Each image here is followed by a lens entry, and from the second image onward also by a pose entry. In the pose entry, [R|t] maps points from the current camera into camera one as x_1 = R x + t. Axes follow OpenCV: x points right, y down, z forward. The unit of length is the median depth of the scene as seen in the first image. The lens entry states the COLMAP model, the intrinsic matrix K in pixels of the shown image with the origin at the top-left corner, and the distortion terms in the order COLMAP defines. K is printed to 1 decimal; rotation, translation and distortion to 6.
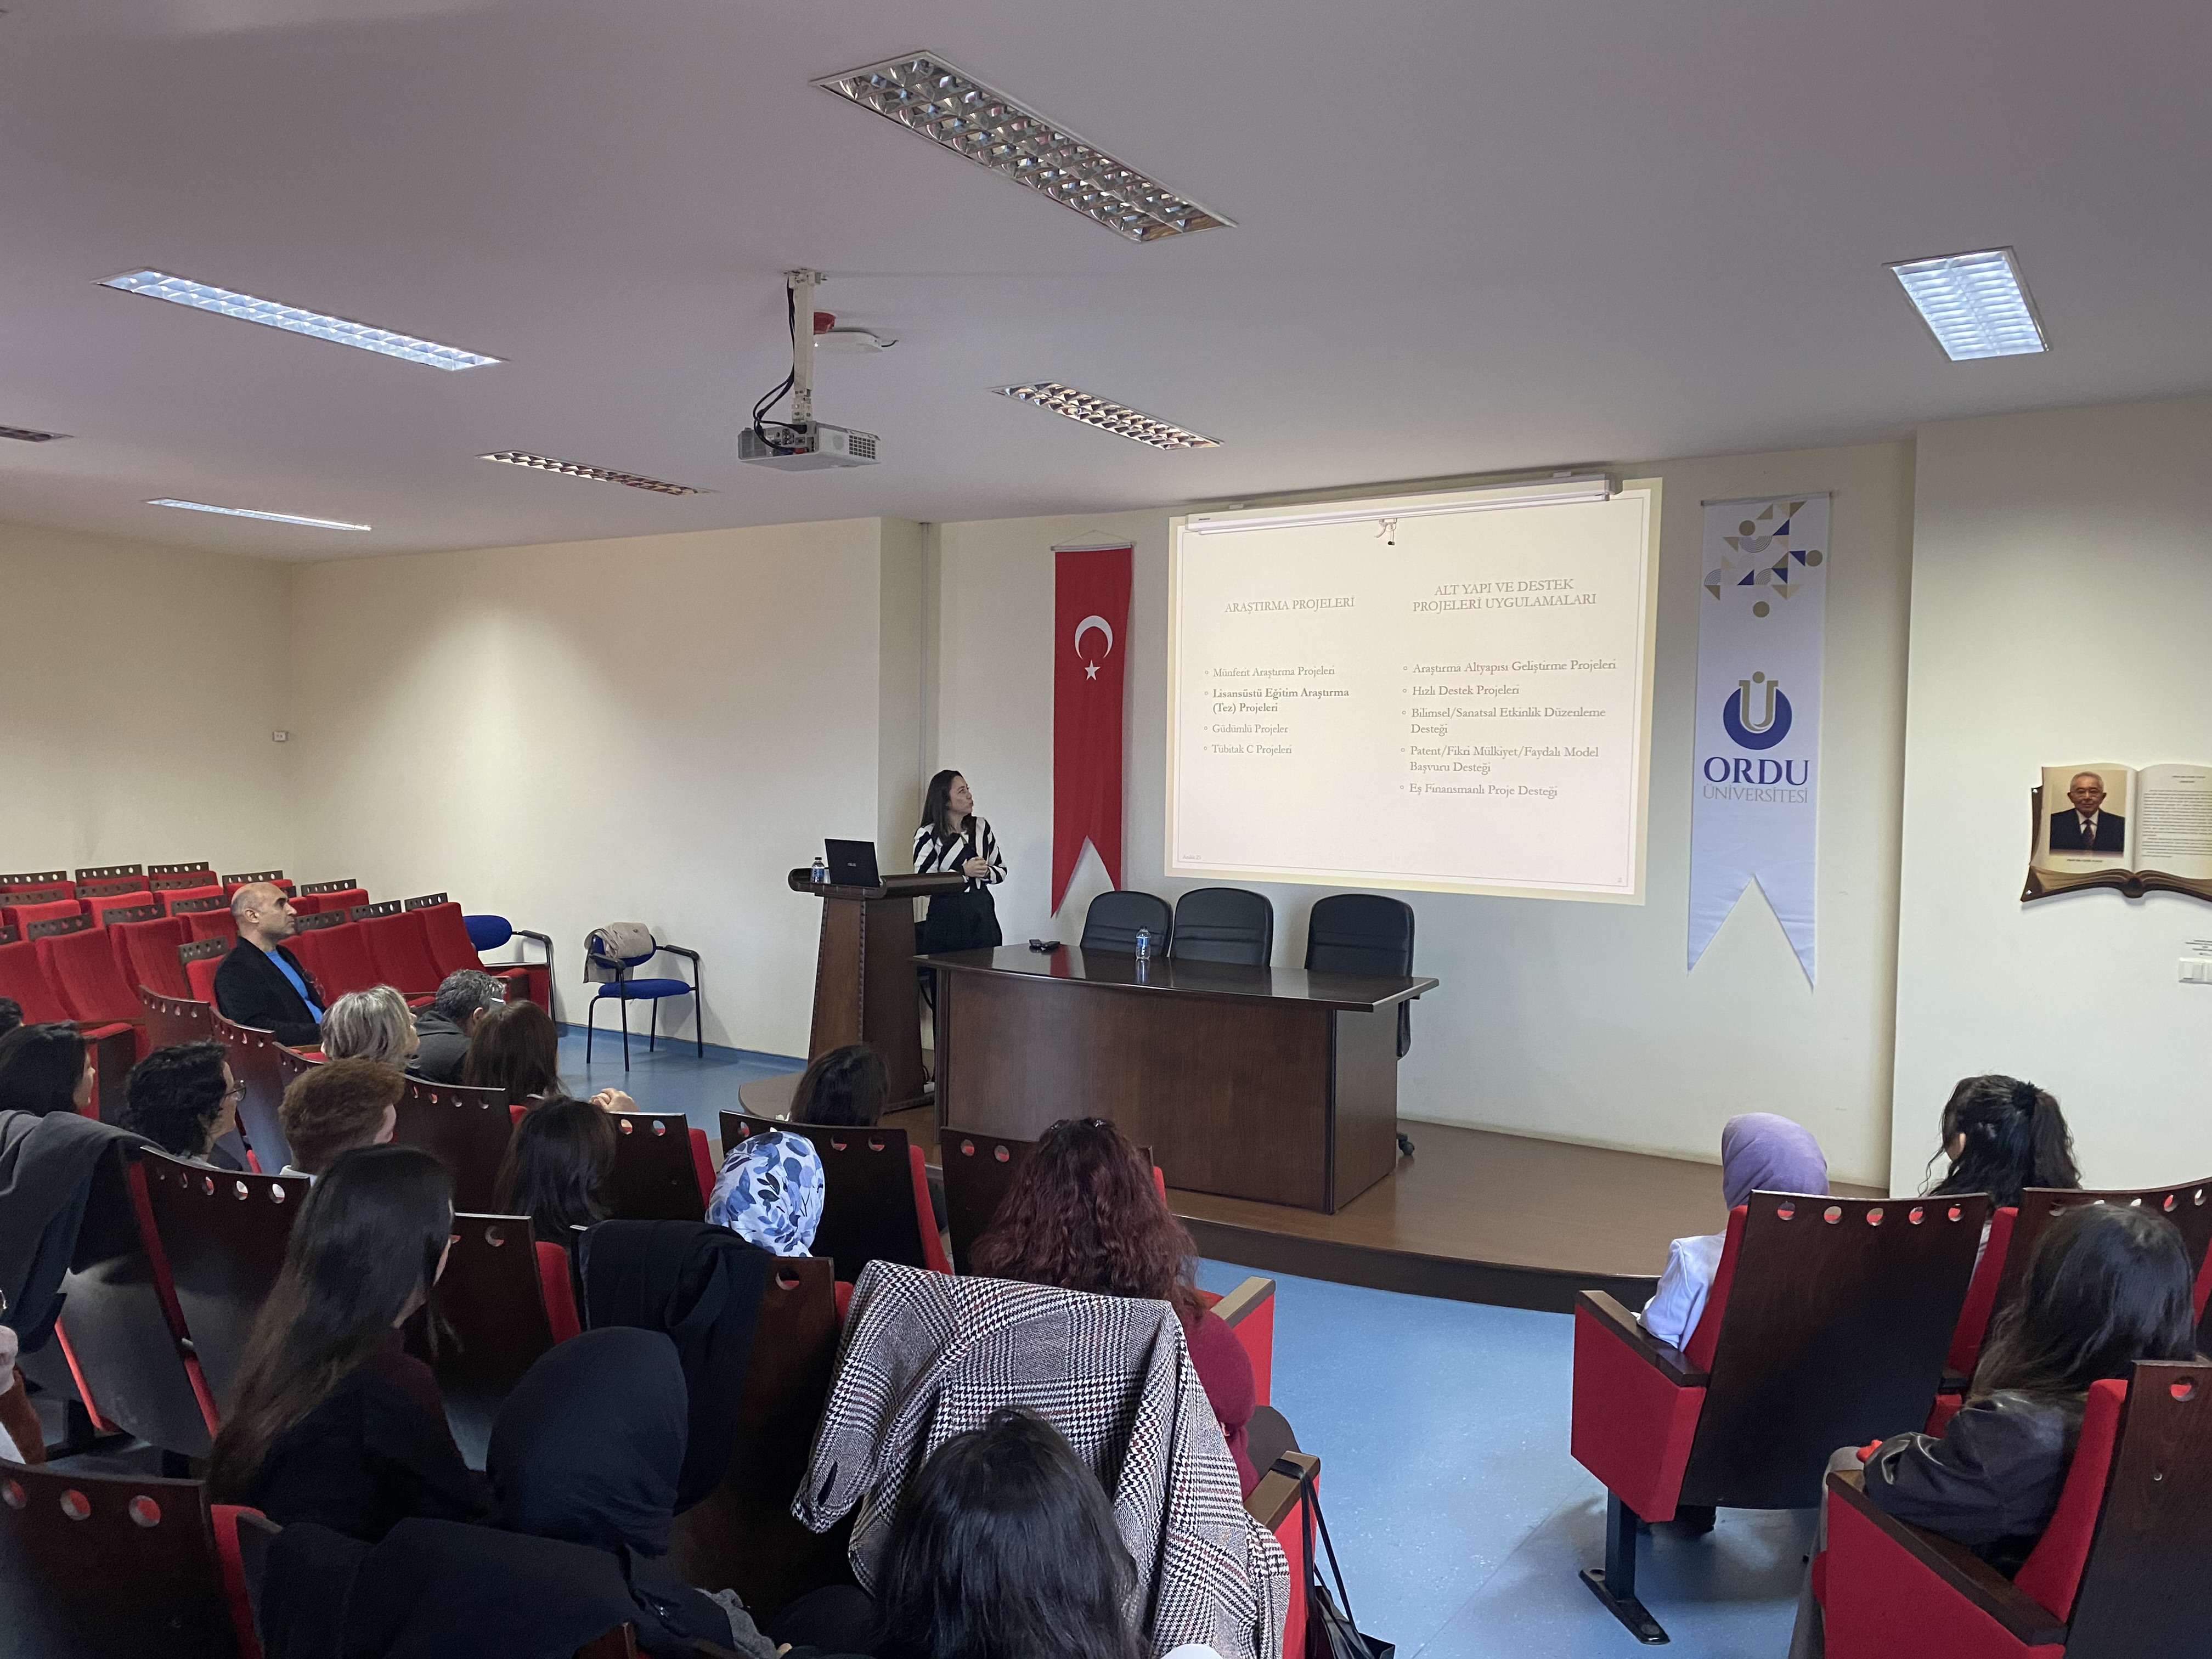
lens RADIAL K [[1691.7, 0, 1102.1], [0, 1691.7, 829.8], [0, 0, 1]] dist [0.061957, -0.049849]
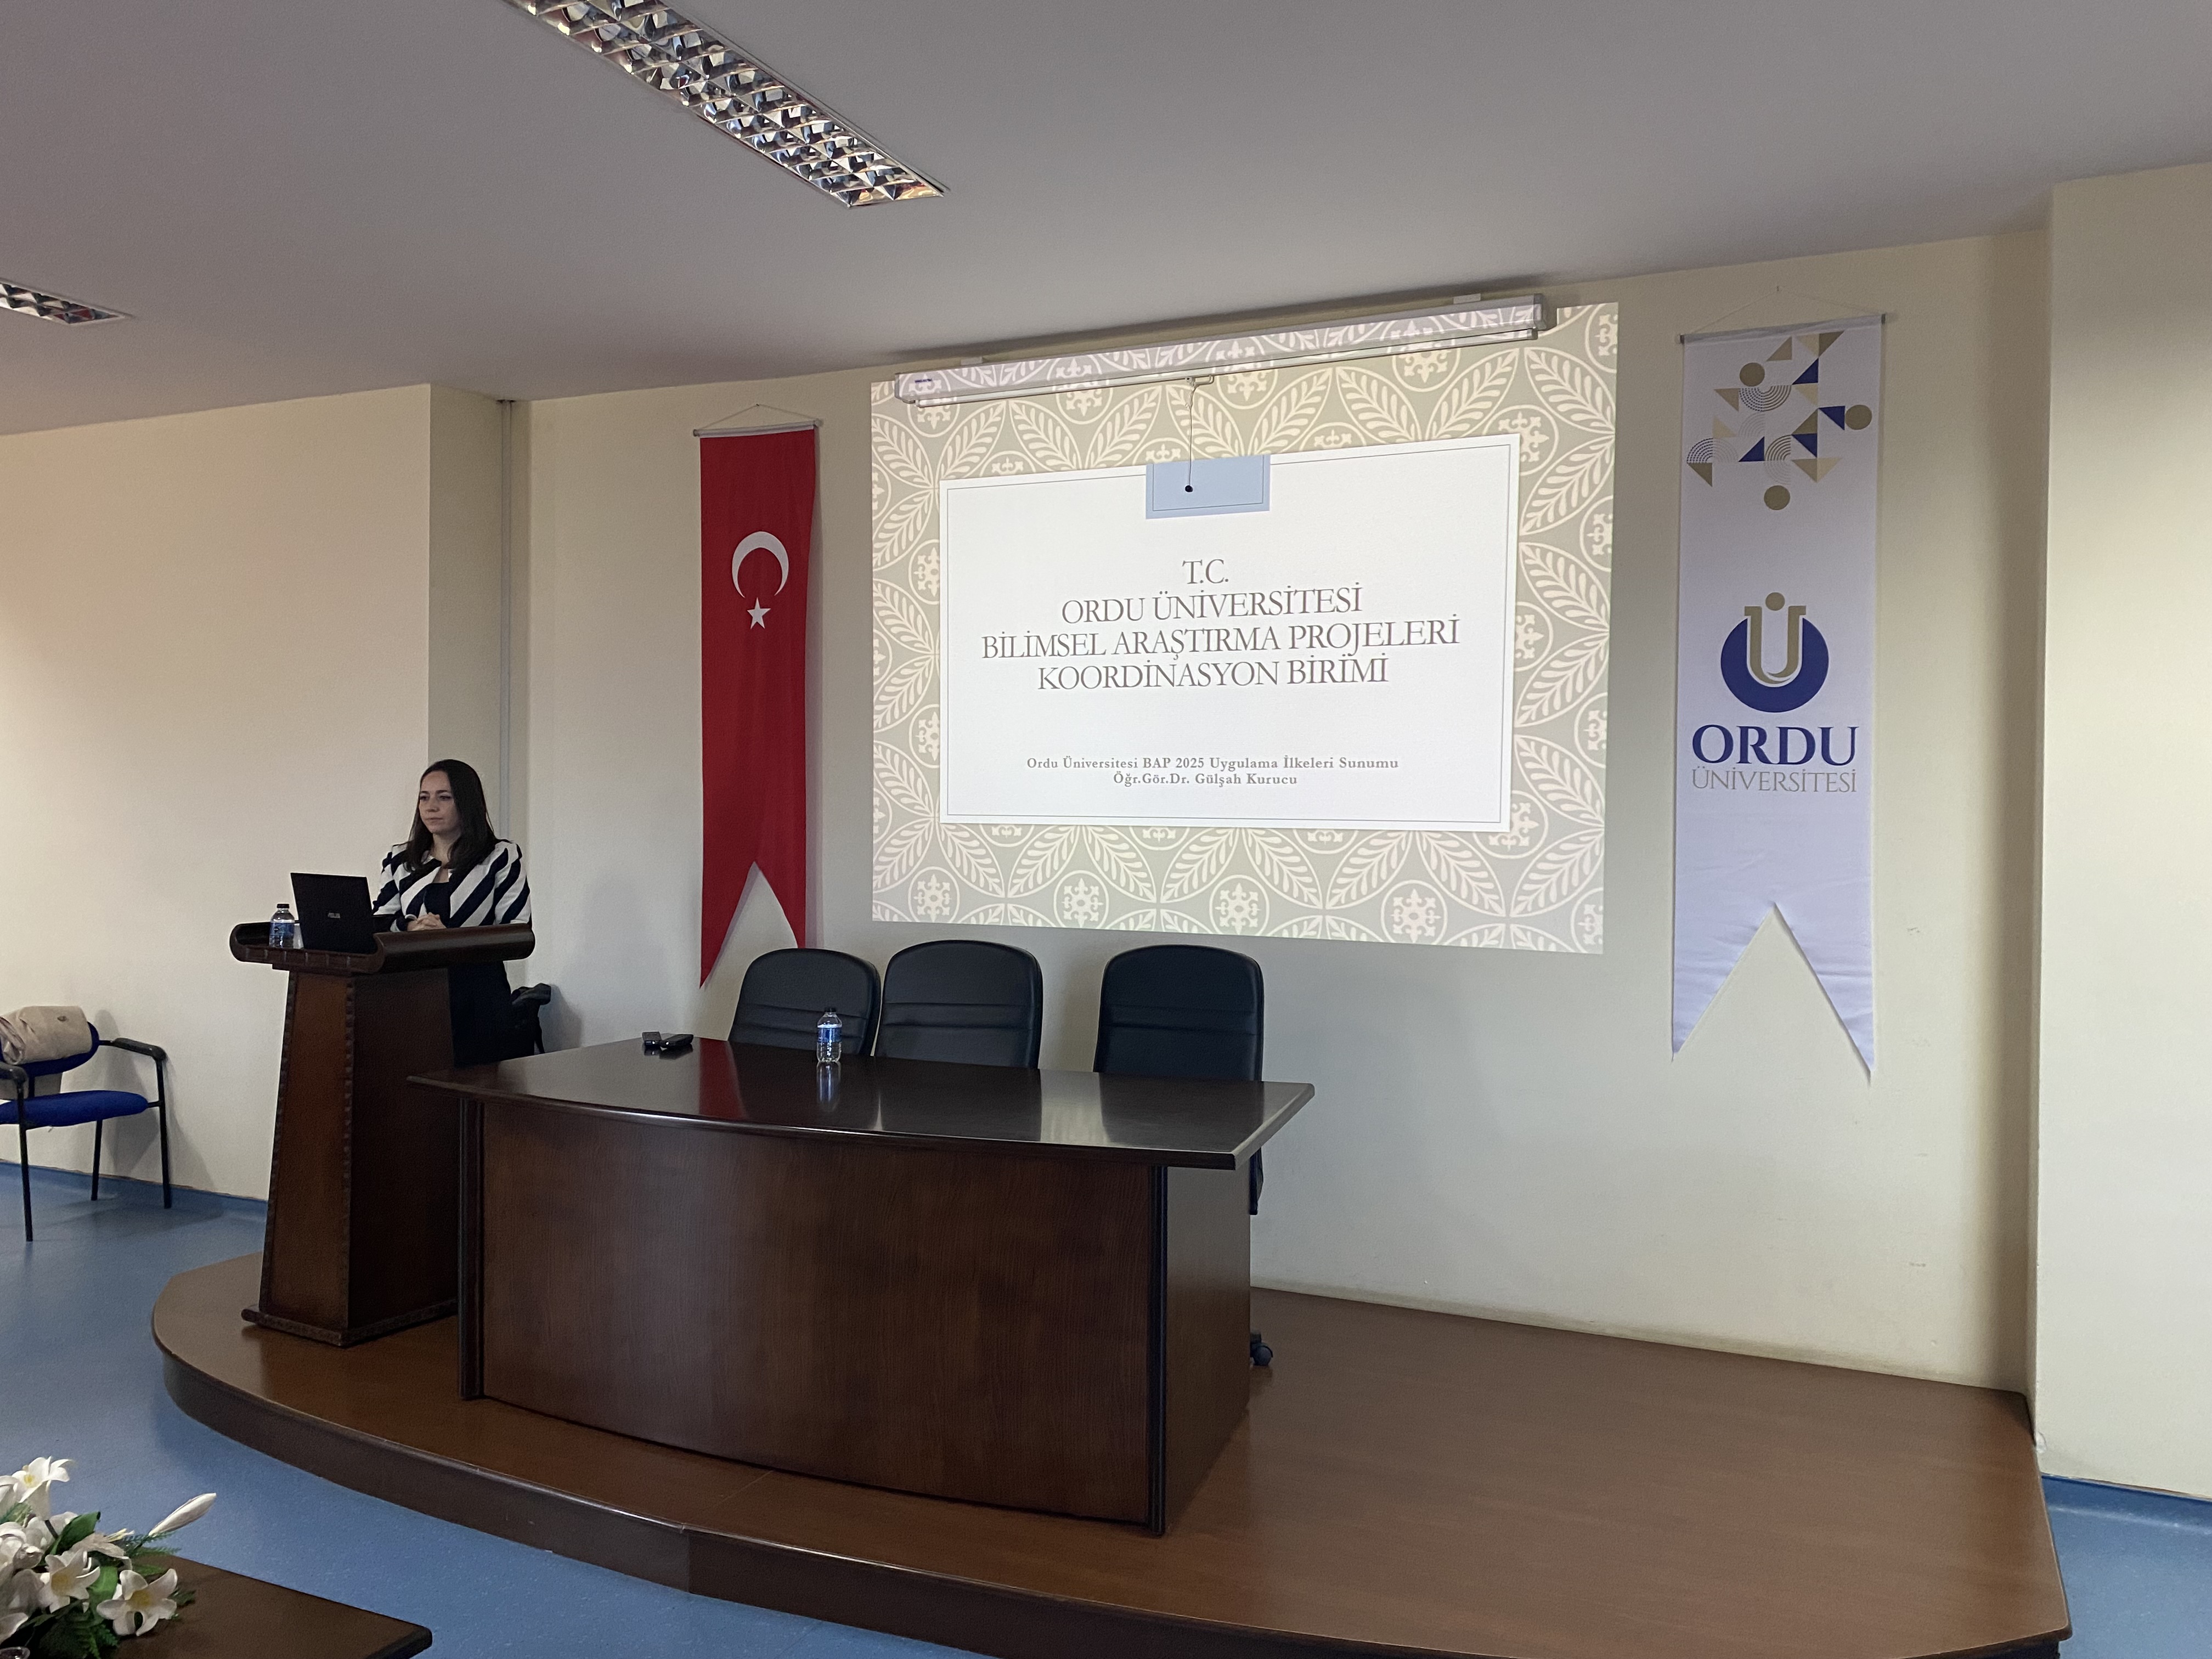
lens RADIAL K [[1691.7, 0, 1142.0], [0, 1691.7, 809.1], [0, 0, 1]] dist [0.061957, -0.049849]
pose [[0.984067, -0.010210, 0.177504, 0.028137], [0.015204, 0.999525, -0.026797, 0.003710], [-0.177146, 0.029069, 0.983755, 0.383312]]
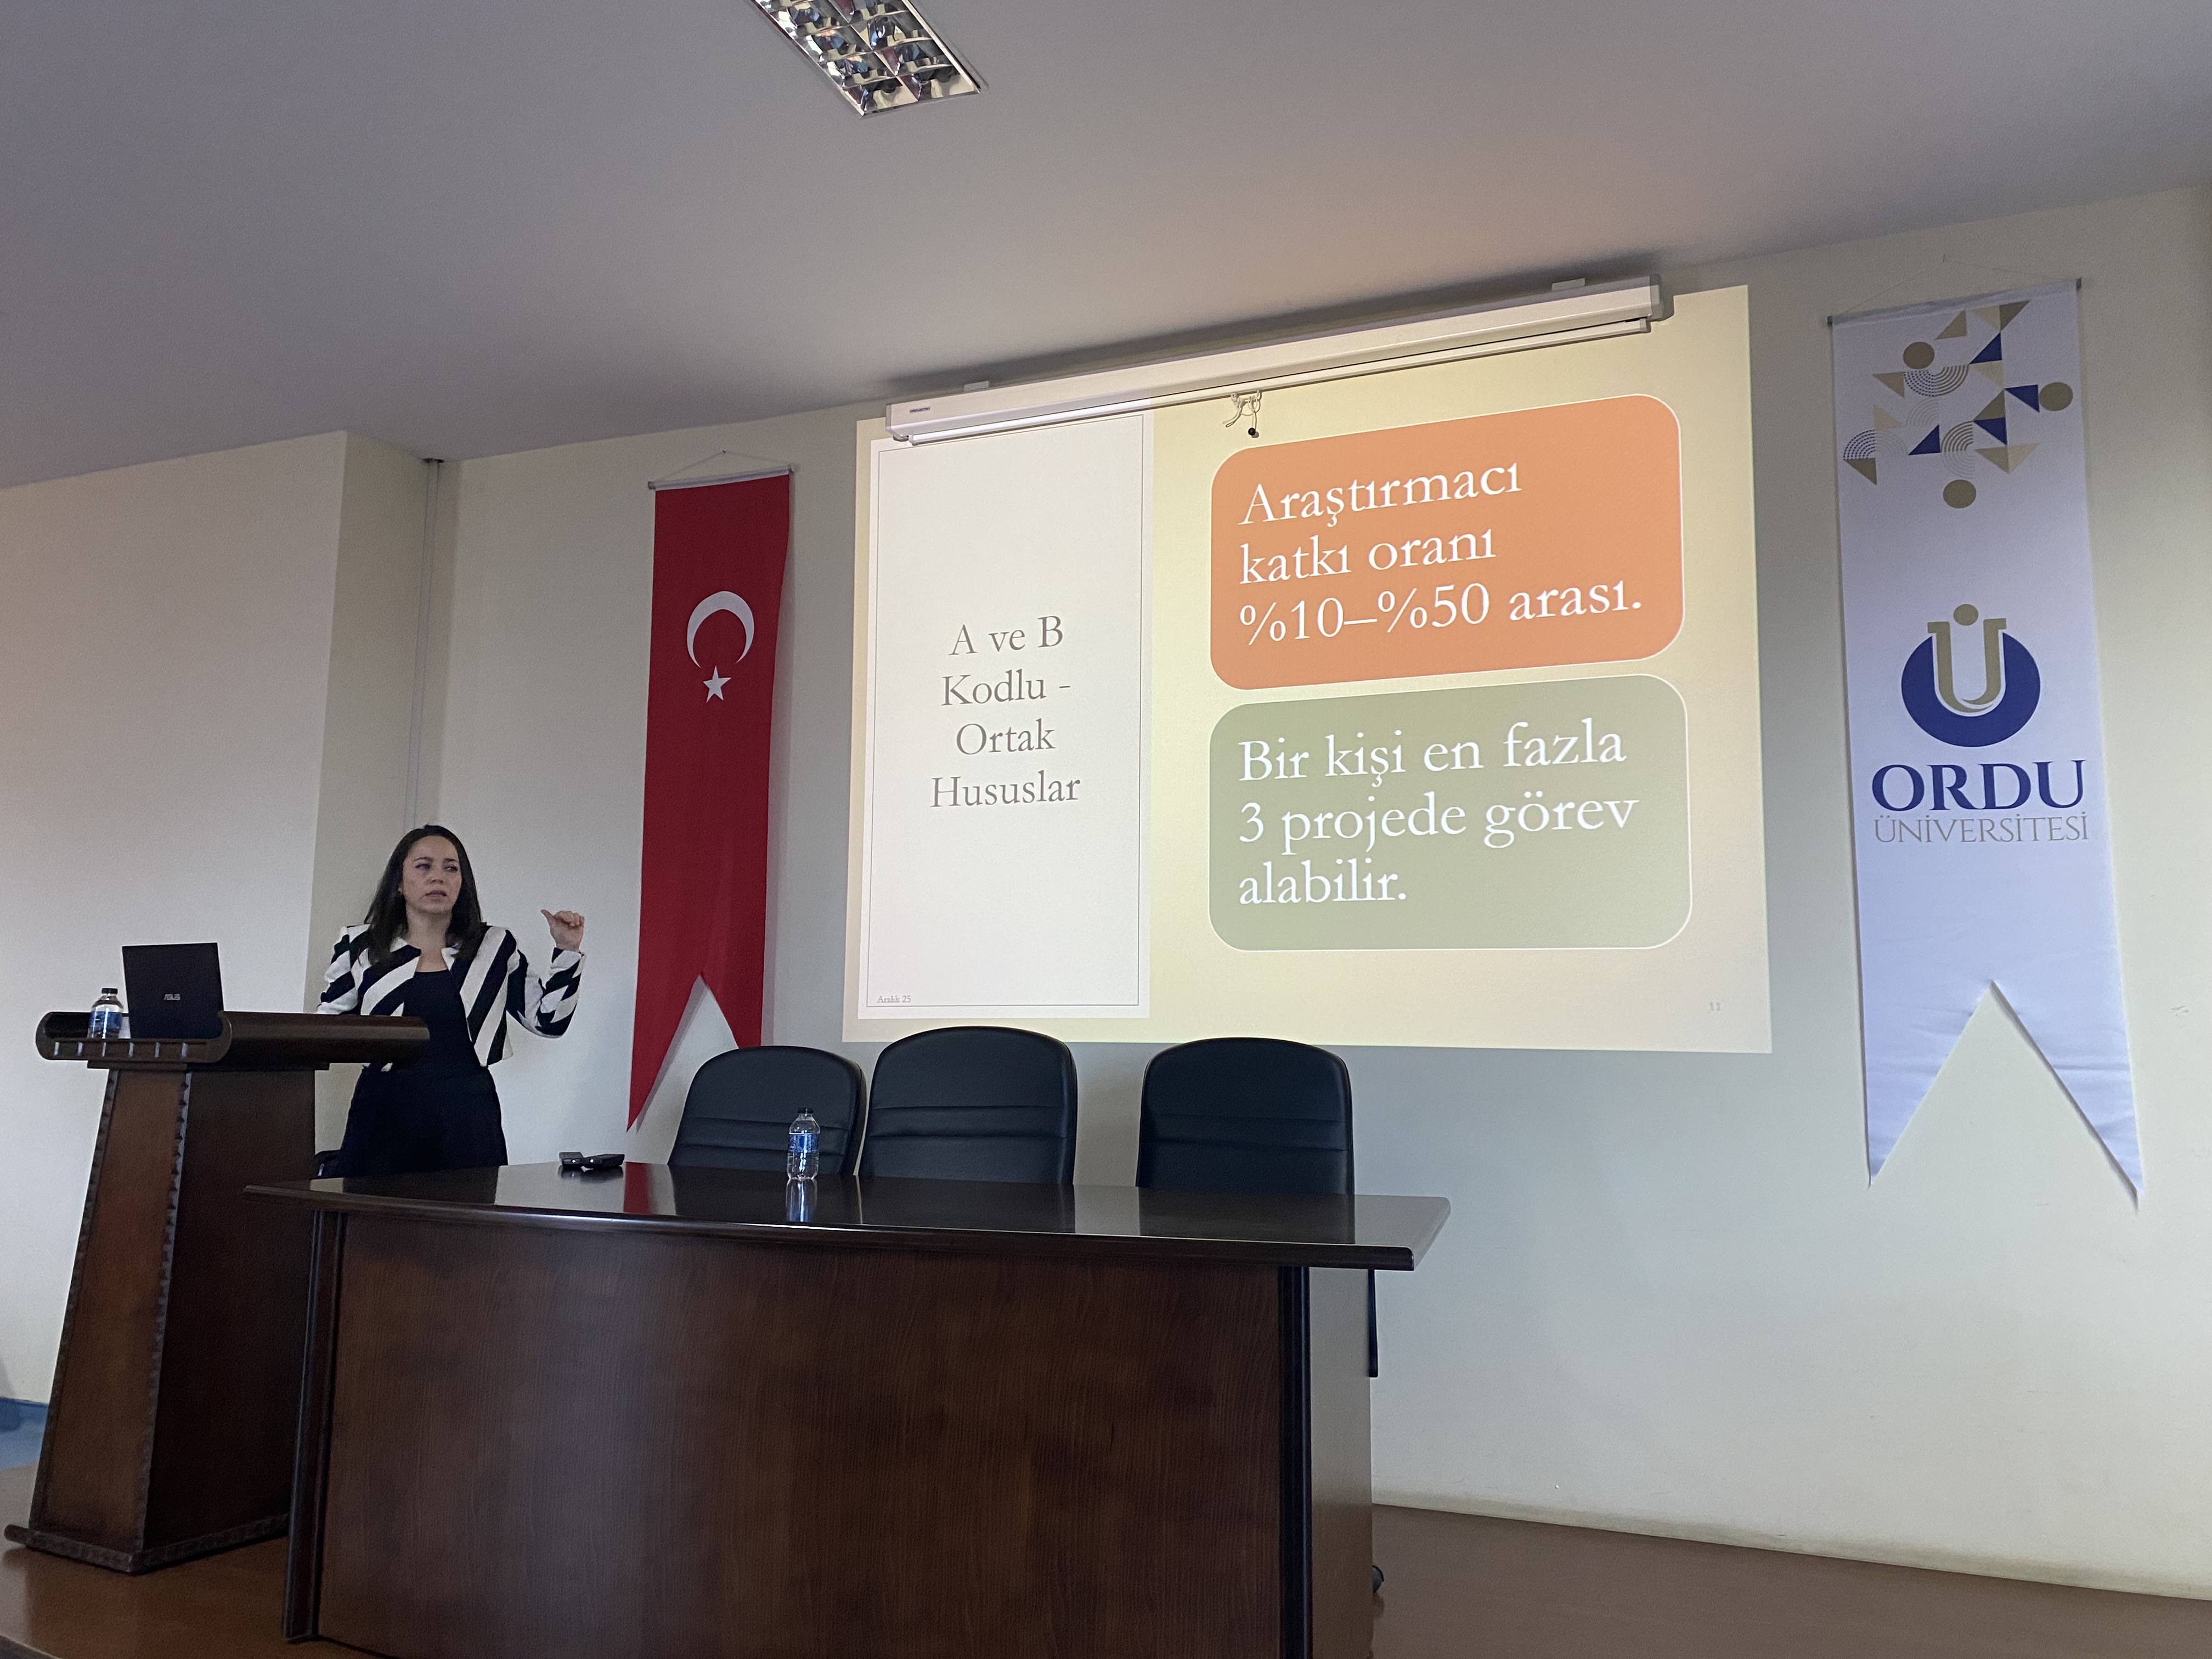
lens RADIAL K [[1691.7, 0, 1105.9], [0, 1691.7, 812.0], [0, 0, 1]] dist [0.061957, -0.049849]
pose [[0.978831, 0.022302, 0.203453, 0.008736], [0.013020, 0.985248, -0.170637, 0.058299], [-0.204257, 0.169673, 0.964101, 0.516985]]
